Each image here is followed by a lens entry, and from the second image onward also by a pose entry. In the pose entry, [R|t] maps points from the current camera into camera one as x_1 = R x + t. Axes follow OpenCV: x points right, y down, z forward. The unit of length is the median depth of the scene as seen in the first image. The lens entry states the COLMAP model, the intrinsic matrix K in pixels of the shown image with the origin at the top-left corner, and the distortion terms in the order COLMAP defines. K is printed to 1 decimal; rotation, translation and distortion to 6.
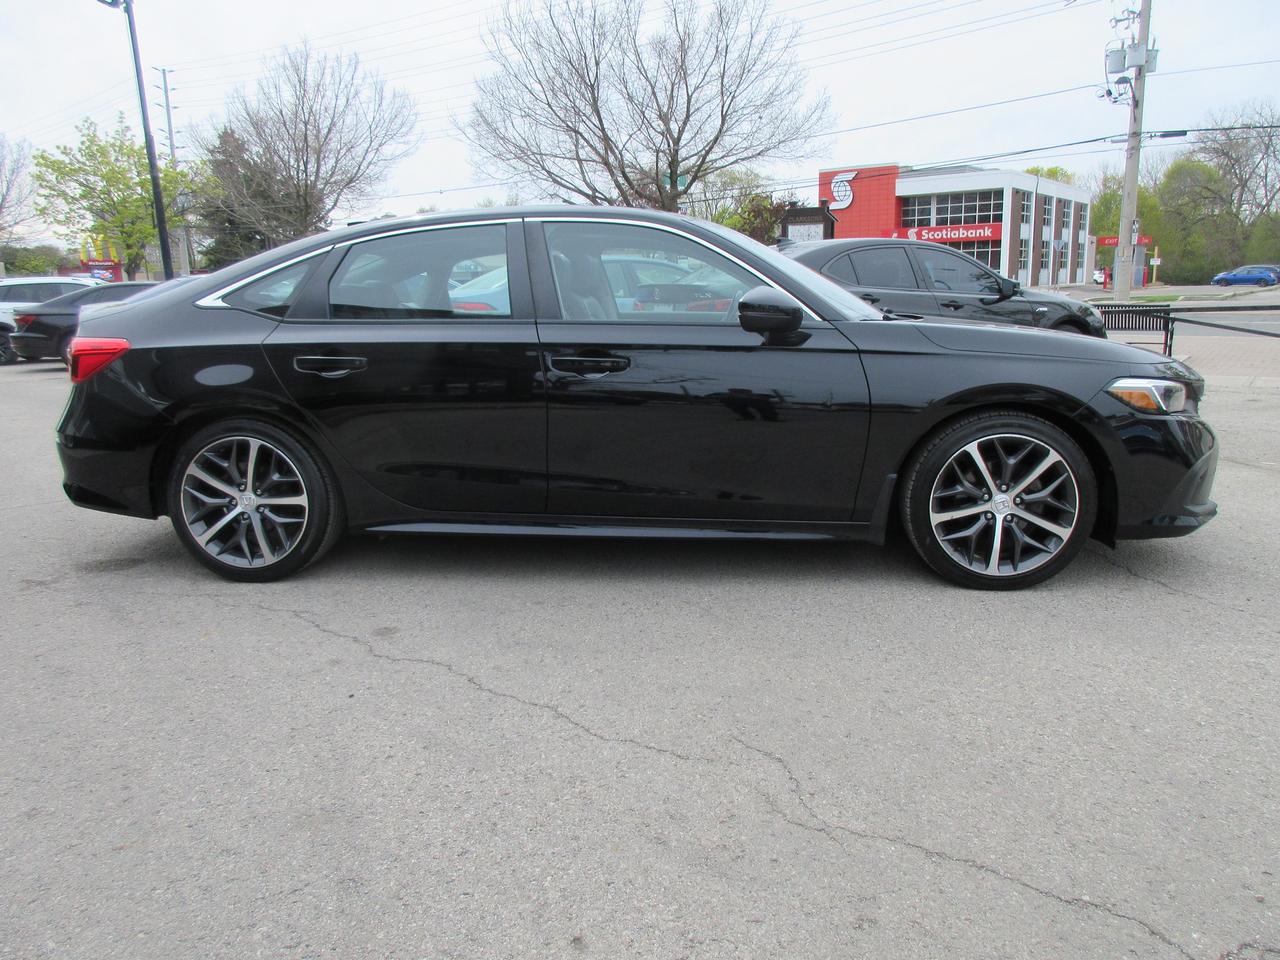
lens RADIAL K [[935.0, 0, 635.8], [0, 935.0, 476.3], [0, 0, 1]] dist [-0.003731, -0.001888]
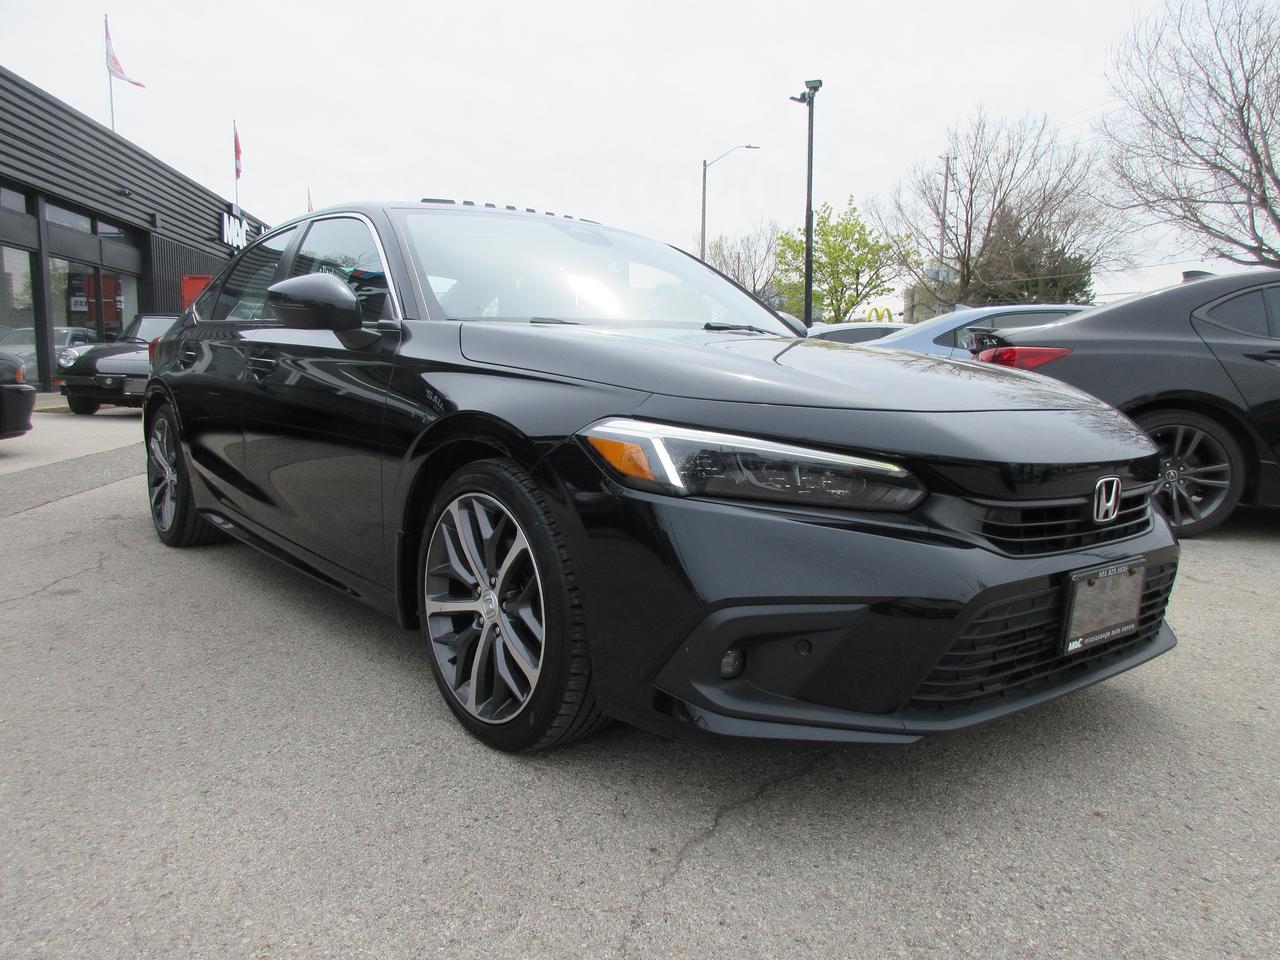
lens RADIAL K [[943.9, 0, 640.0], [0, 943.9, 480.0], [0, 0, 1]] dist [0.009340, 0.000496]
pose [[0.732080, 0.129792, -0.668740, 0.822997], [-0.179966, 0.983654, -0.006099, -0.062374], [0.657017, 0.124816, 0.743471, 0.548471]]
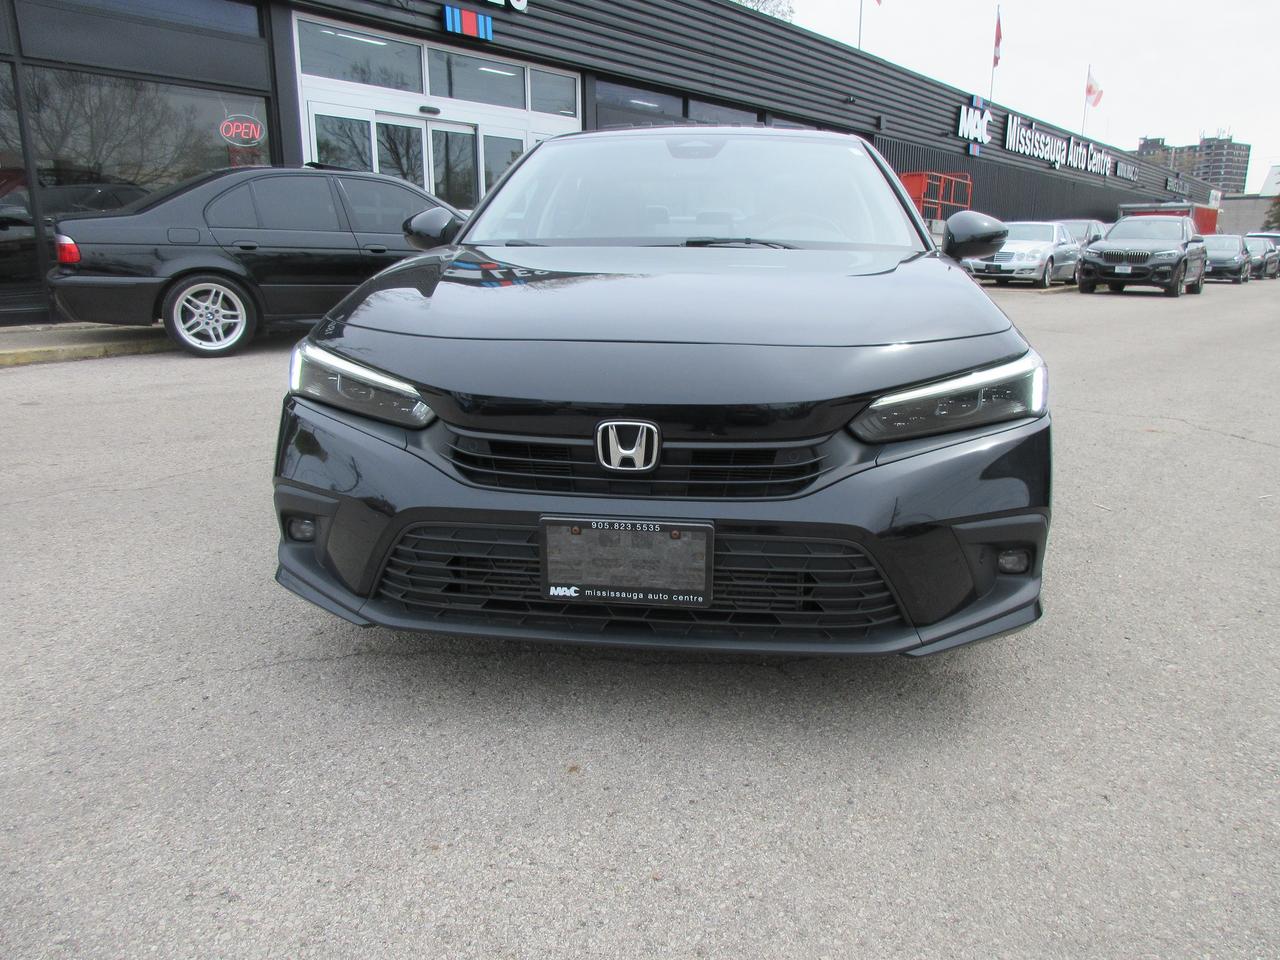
lens RADIAL K [[975.6, 0, 640.0], [0, 975.6, 480.0], [0, 0, 1]] dist [-0.038468, -0.000748]
pose [[0.020194, 0.266527, -0.963616, 1.144344], [-0.203863, 0.944661, 0.257012, -0.216104], [0.978791, 0.191256, 0.073411, 1.099638]]
